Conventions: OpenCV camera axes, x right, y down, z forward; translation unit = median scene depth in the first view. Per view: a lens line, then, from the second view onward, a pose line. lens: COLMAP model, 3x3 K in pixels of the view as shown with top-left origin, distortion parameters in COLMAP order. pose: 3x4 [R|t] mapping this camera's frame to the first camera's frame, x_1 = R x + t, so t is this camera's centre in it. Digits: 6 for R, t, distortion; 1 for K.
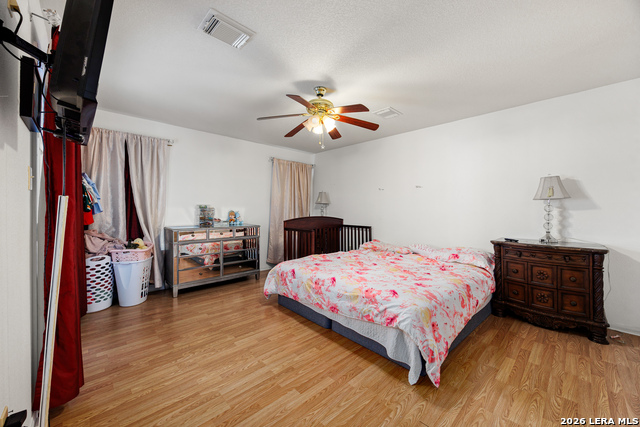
lens RADIAL K [[250.0, 0, 320.4], [0, 250.0, 209.9], [0, 0, 1]] dist [0.001299, -0.000492]
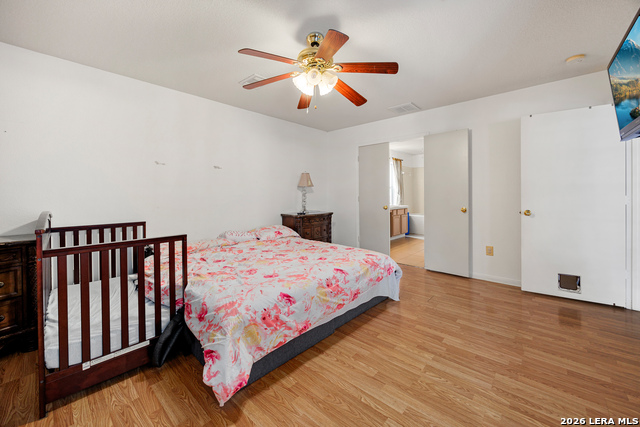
lens RADIAL K [[250.0, 0, 332.3], [0, 250.0, 194.4], [0, 0, 1]] dist [0.001299, -0.000492]
pose [[-0.097966, -0.004903, 0.995178, -0.907420], [0.011035, 0.999921, 0.006013, -0.000257], [-0.995129, 0.011571, -0.097904, 1.196881]]
